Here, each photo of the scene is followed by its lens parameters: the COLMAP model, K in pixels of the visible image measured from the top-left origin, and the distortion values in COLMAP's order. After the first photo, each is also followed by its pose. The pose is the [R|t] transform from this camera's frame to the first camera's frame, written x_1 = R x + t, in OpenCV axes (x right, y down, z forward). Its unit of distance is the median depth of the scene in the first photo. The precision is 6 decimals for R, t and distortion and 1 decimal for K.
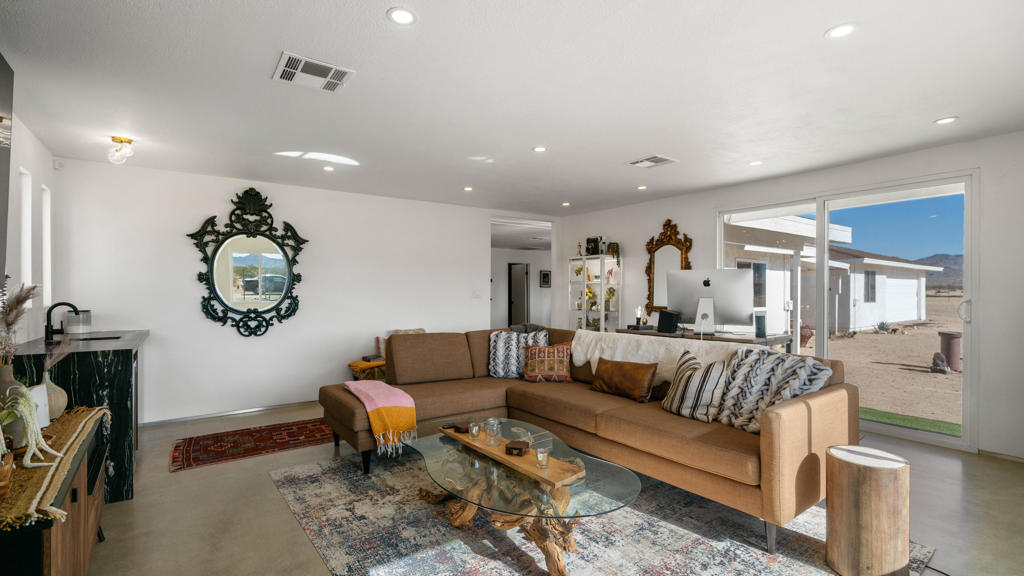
lens RADIAL K [[466.9, 0, 508.4], [0, 466.9, 287.8], [0, 0, 1]] dist [-0.002560, 0.000015]
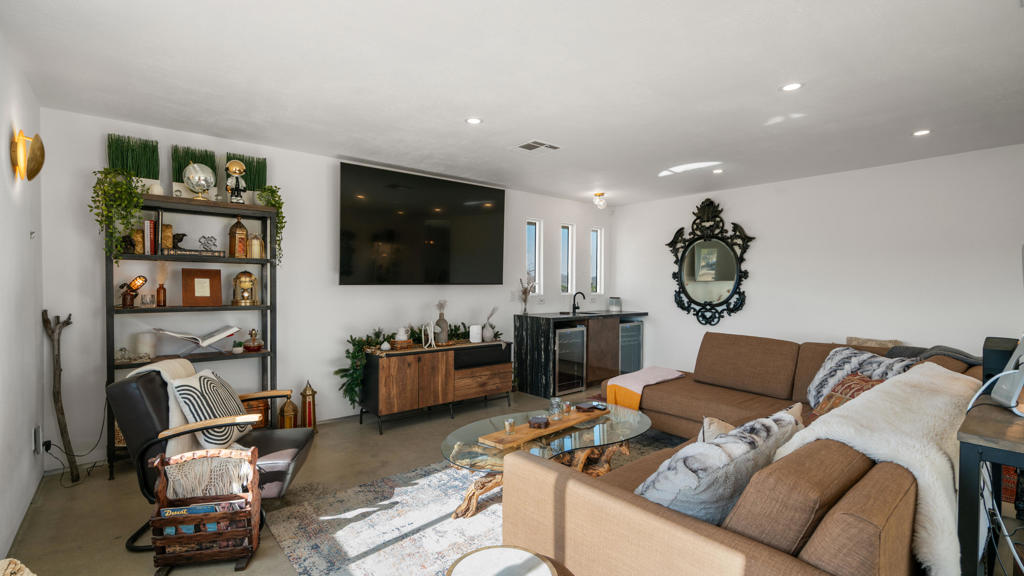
lens RADIAL K [[466.9, 0, 508.8], [0, 466.9, 291.0], [0, 0, 1]] dist [-0.002560, 0.000015]
pose [[0.056193, 0.020570, -0.998208, 0.597063], [0.002485, 0.999782, 0.020743, -0.007744], [0.998417, -0.003646, 0.056129, 0.434380]]
